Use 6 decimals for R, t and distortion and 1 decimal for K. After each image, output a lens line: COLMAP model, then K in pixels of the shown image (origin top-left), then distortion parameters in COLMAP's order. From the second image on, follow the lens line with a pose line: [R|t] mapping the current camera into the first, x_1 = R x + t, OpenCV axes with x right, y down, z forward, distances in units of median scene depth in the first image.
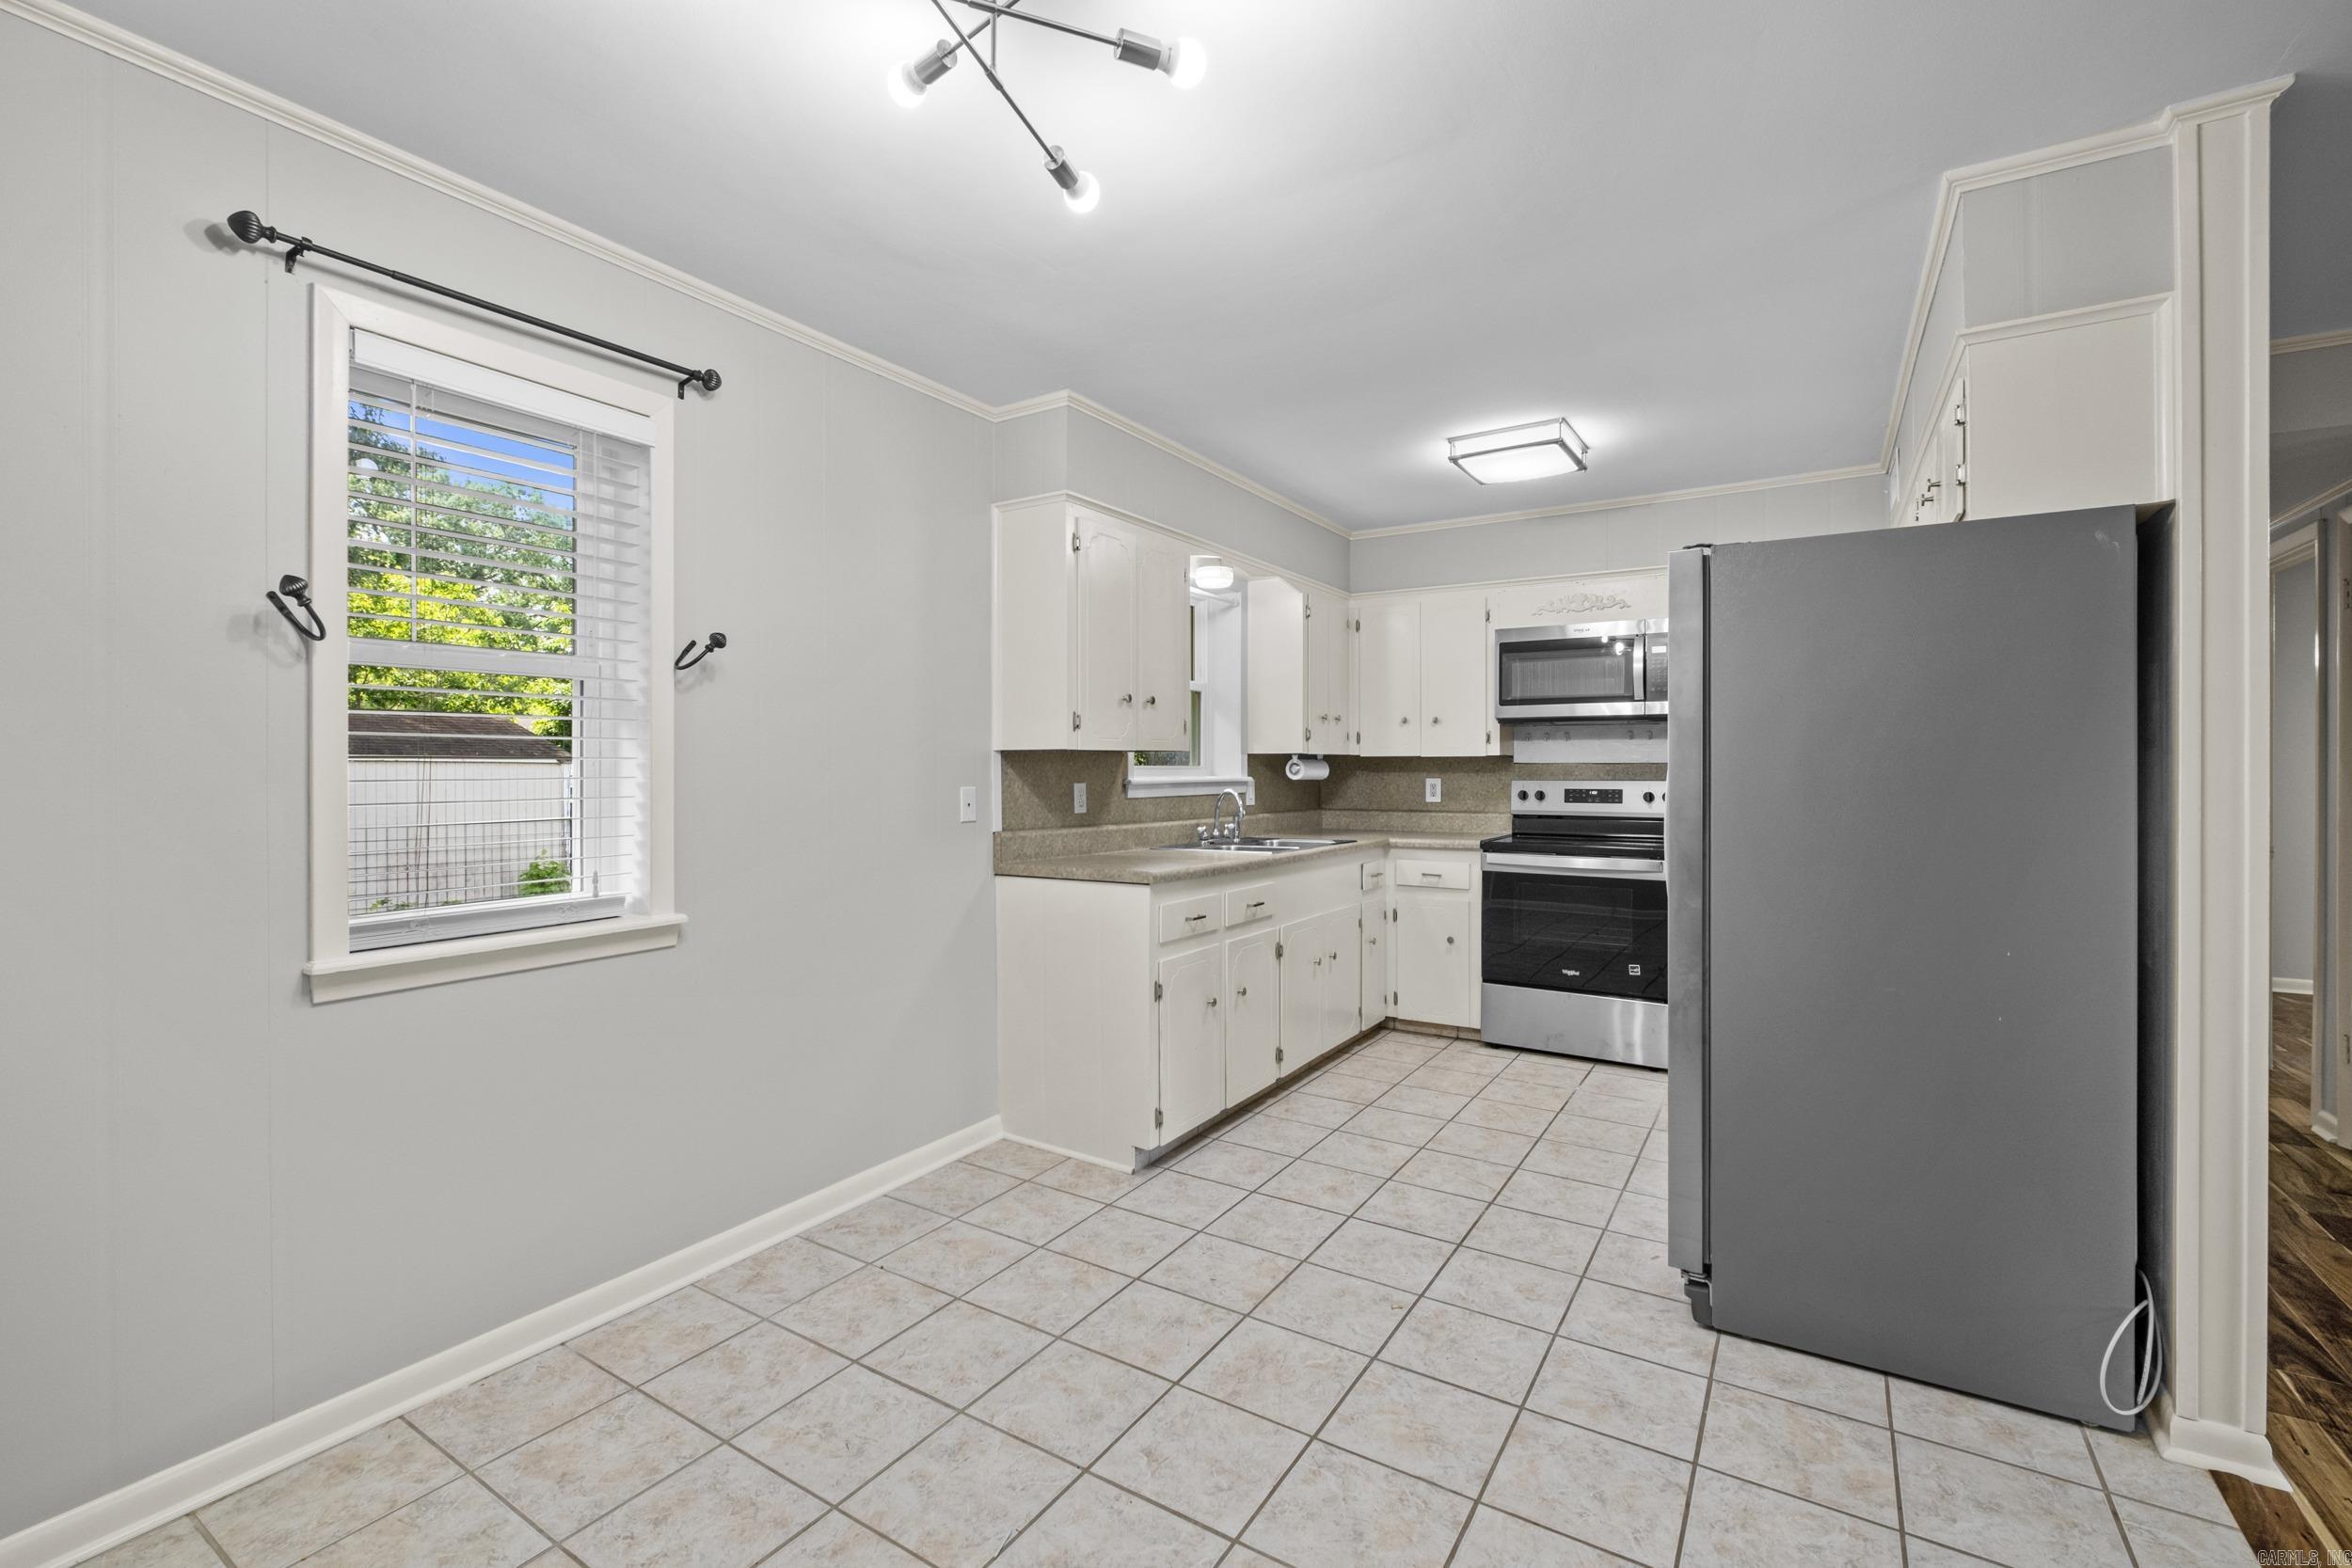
lens RADIAL K [[1015.1, 0, 1158.6], [0, 1015.1, 776.8], [0, 0, 1]] dist [-0.007174, -0.000808]
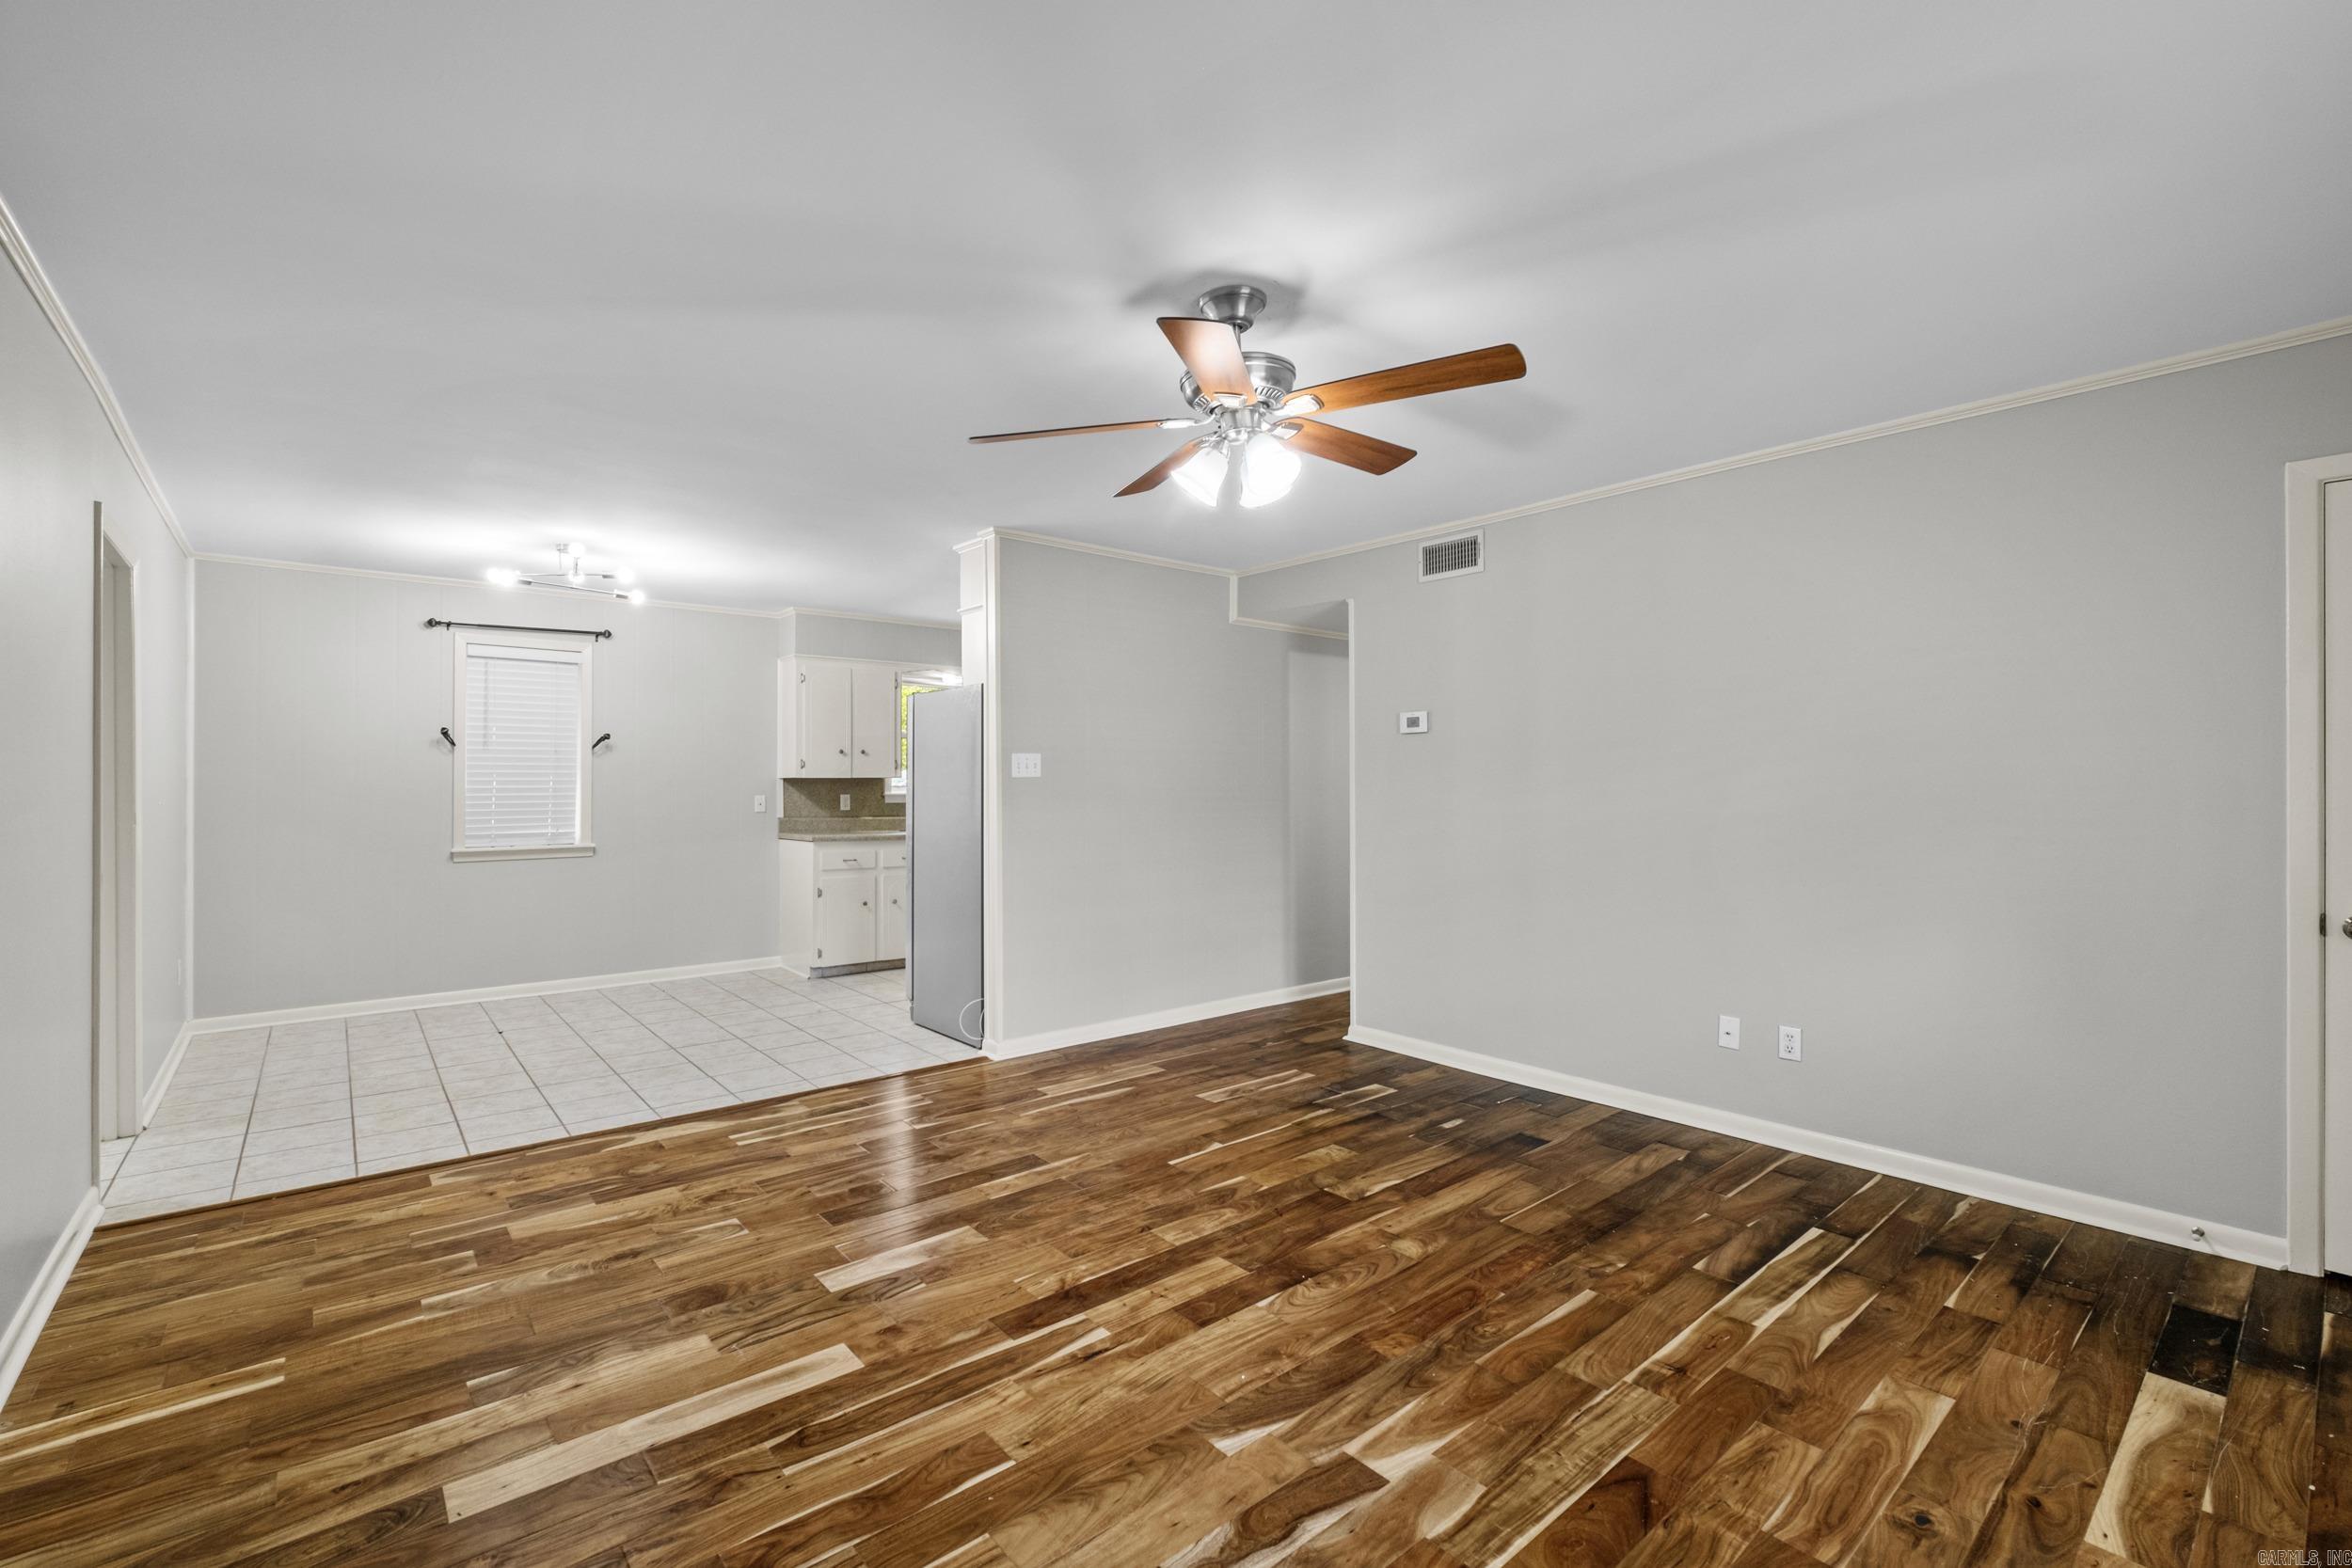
lens RADIAL K [[1015.1, 0, 1158.6], [0, 1015.1, 776.8], [0, 0, 1]] dist [-0.007174, -0.000808]
pose [[0.954362, -0.003771, -0.298628, 1.197776], [-0.001305, 0.999858, -0.016794, 0.004851], [0.298649, 0.016417, 0.954222, -0.734145]]
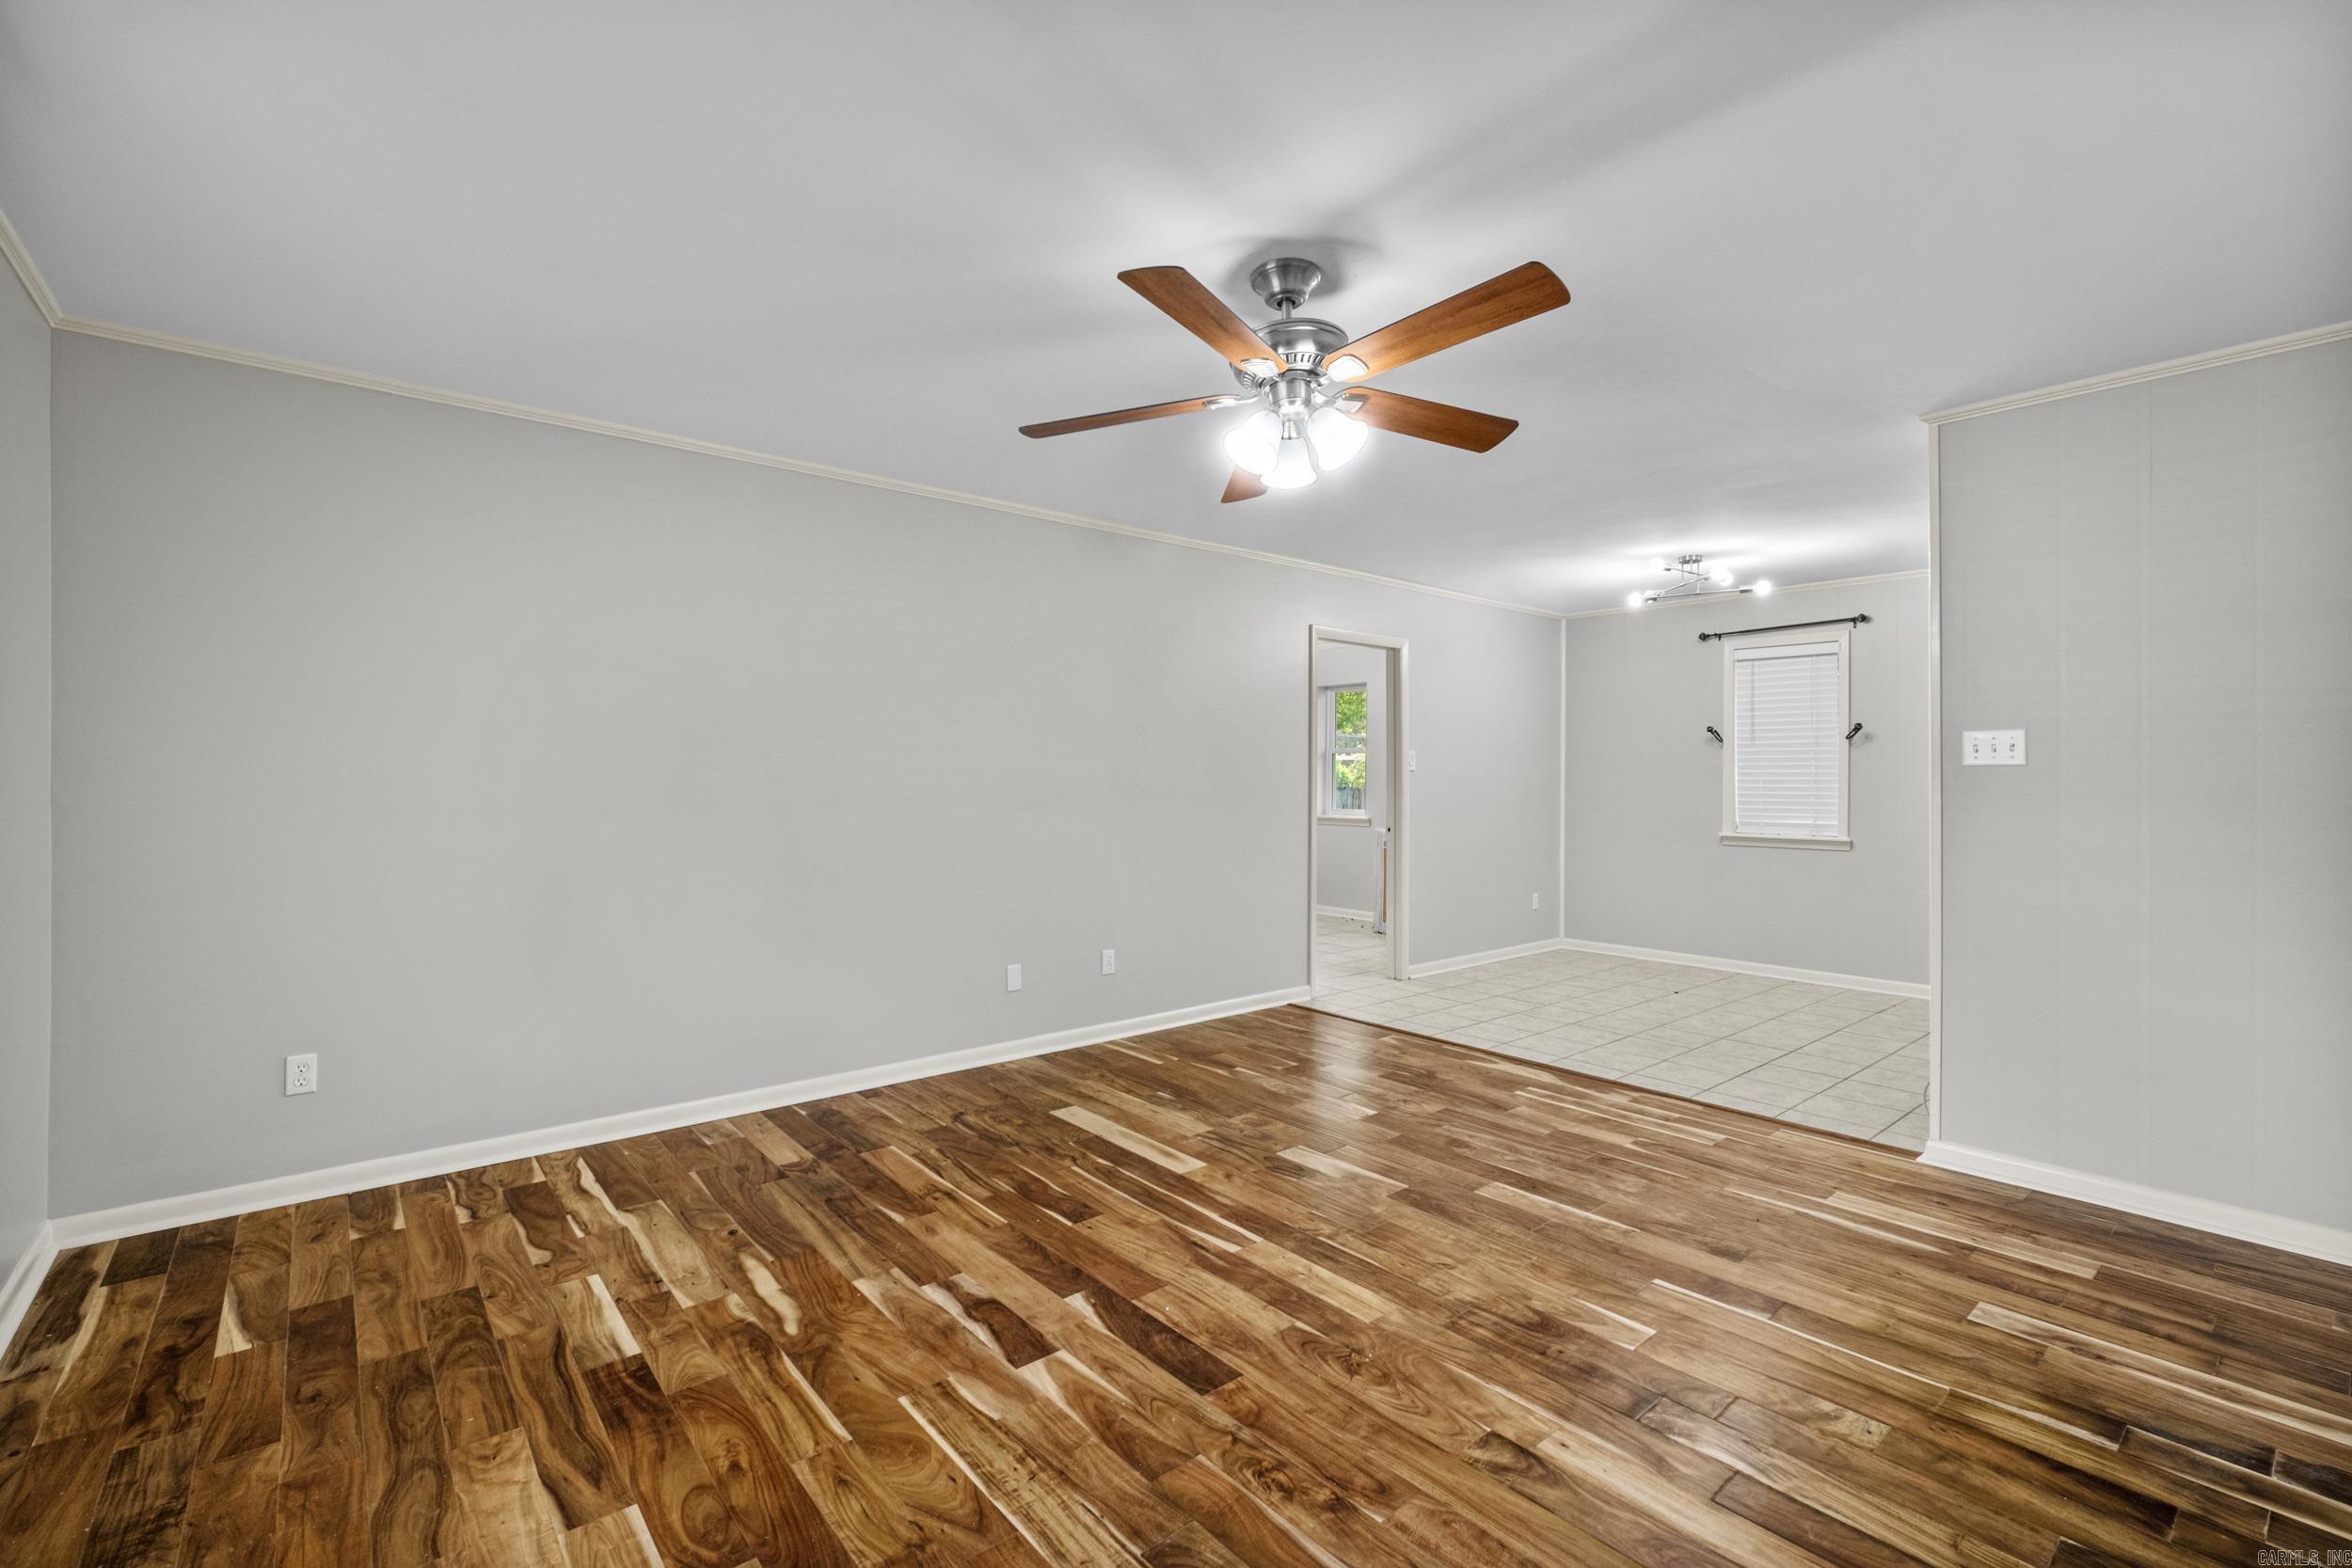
lens RADIAL K [[1015.1, 0, 1158.6], [0, 1015.1, 776.8], [0, 0, 1]] dist [-0.007174, -0.000808]
pose [[-0.301065, 0.000438, -0.953603, 1.731823], [-0.012919, 0.999906, 0.004538, -0.002298], [0.953516, 0.013686, -0.301031, 0.097259]]
